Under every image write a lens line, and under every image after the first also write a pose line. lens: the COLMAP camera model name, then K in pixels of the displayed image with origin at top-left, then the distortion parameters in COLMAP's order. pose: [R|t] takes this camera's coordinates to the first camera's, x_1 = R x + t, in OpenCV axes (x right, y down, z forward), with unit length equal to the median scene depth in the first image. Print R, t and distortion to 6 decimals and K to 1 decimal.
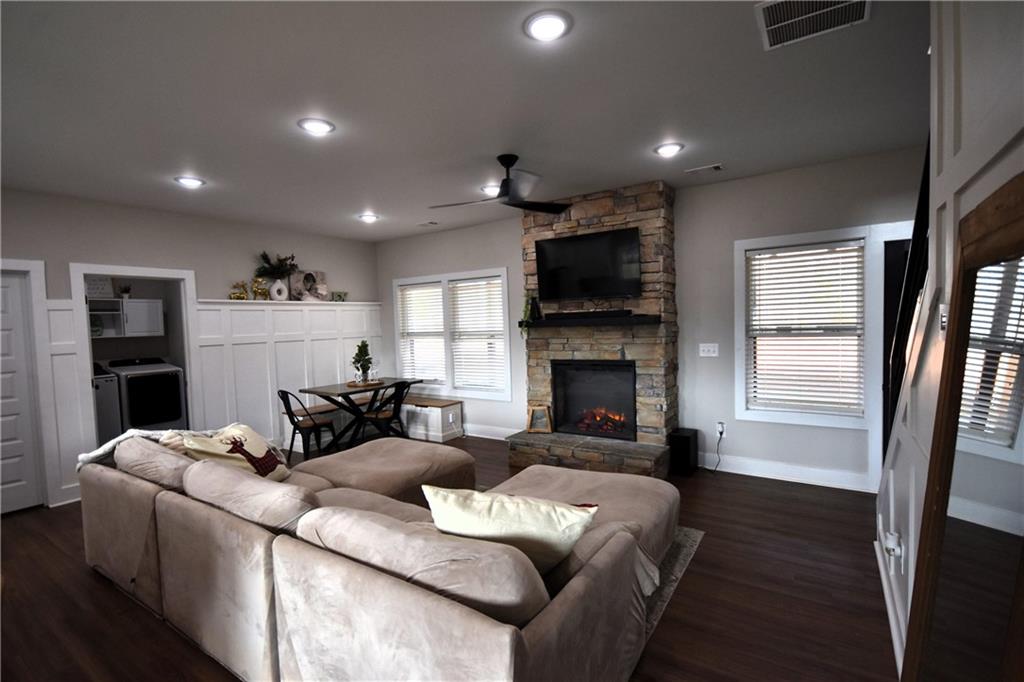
lens RADIAL K [[474.1, 0, 512.0], [0, 474.1, 341.0], [0, 0, 1]] dist [0.002059, 0.000301]
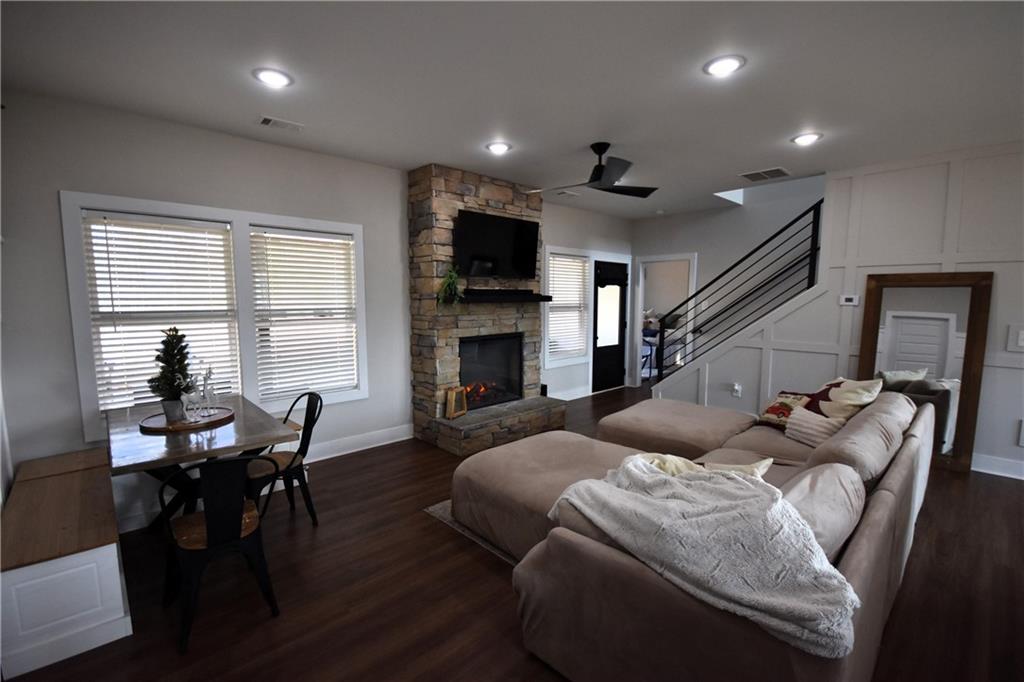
lens RADIAL K [[451.7, 0, 508.1], [0, 451.7, 343.0], [0, 0, 1]] dist [0.023058, -0.019039]
pose [[0.230033, -0.065031, 0.971008, -0.780889], [0.035474, 0.997662, 0.058413, 0.000200], [-0.972536, 0.021009, 0.231802, 0.691154]]
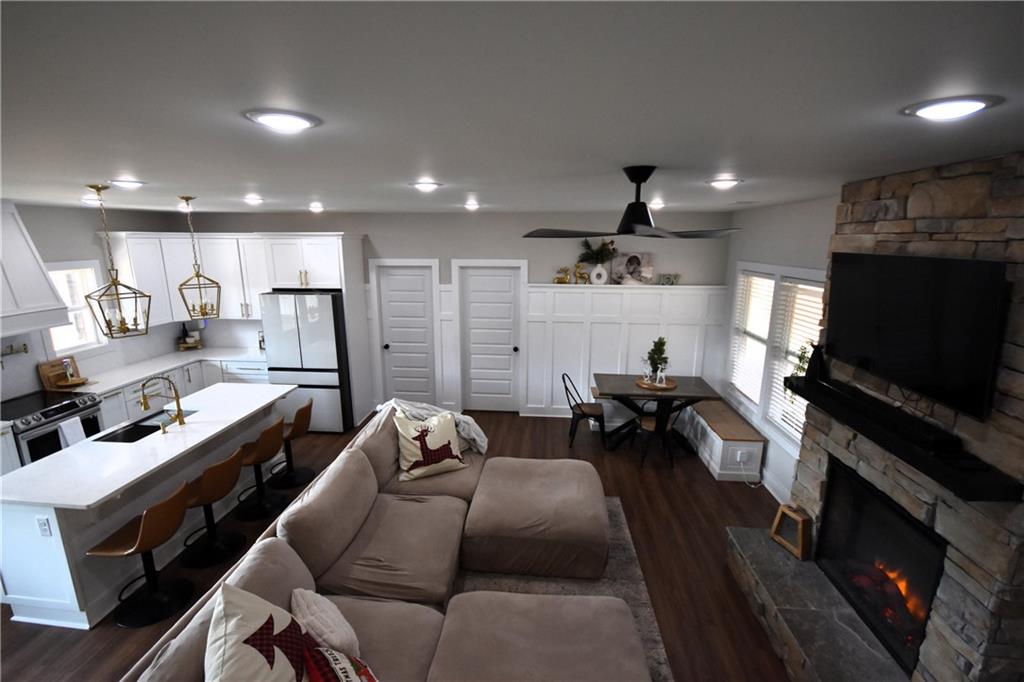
lens RADIAL K [[462.5, 0, 508.4], [0, 462.5, 344.2], [0, 0, 1]] dist [0.023972, -0.019526]
pose [[0.484137, 0.226667, -0.845123, 0.350442], [-0.056753, 0.971965, 0.228175, -0.204029], [0.873150, -0.062505, 0.483428, 0.371049]]
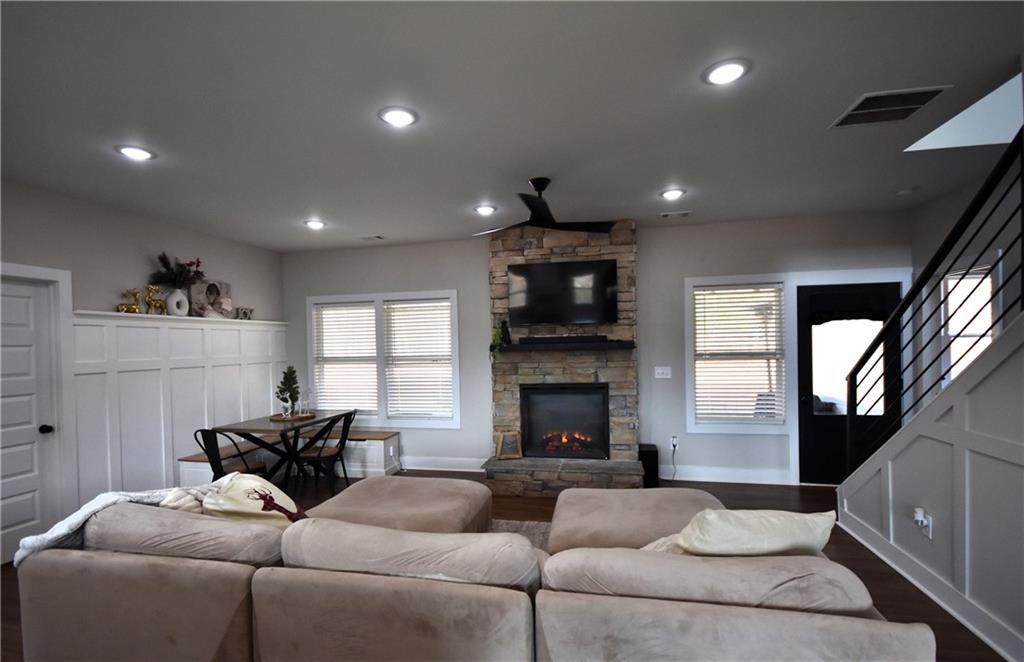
lens RADIAL K [[474.1, 0, 507.1], [0, 474.1, 347.2], [0, 0, 1]] dist [0.000321, -0.000144]
pose [[0.929778, 0.009804, 0.367989, -0.310330], [0.006223, 0.999084, -0.042342, 0.003968], [-0.368067, 0.041659, 0.928865, 0.078979]]
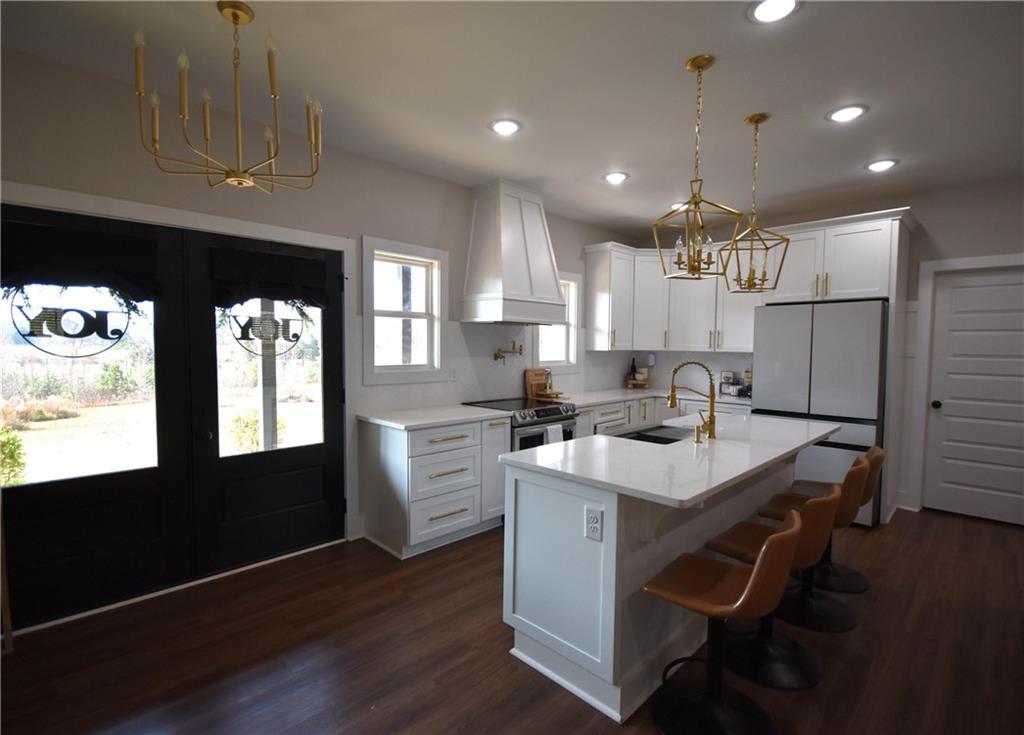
lens RADIAL K [[486.4, 0, 512.0], [0, 486.4, 367.5], [0, 0, 1]] dist [0.001379, 0.000228]
pose [[-0.185894, 0.078383, -0.979438, 0.038616], [-0.048175, 0.994887, 0.088763, 0.012306], [0.981388, 0.063685, -0.181167, 0.141345]]
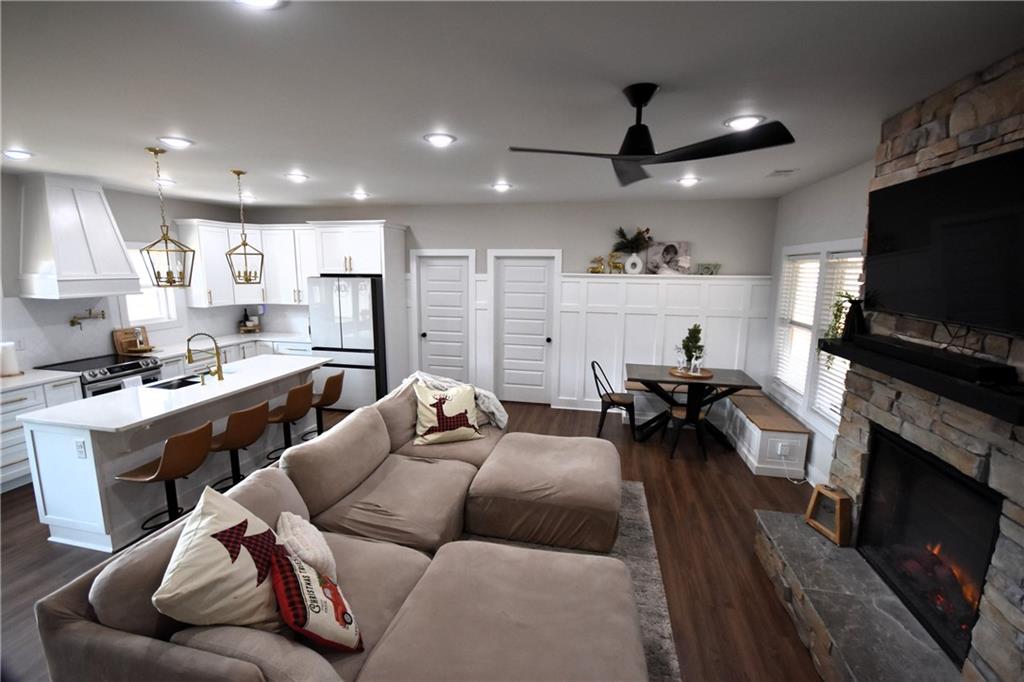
lens RADIAL K [[451.7, 0, 508.1], [0, 451.7, 343.0], [0, 0, 1]] dist [0.023058, -0.019039]
pose [[0.368097, 0.188920, -0.910392, 0.377641], [-0.062495, 0.981953, 0.178502, -0.110359], [0.927685, -0.008811, 0.373260, 0.435668]]
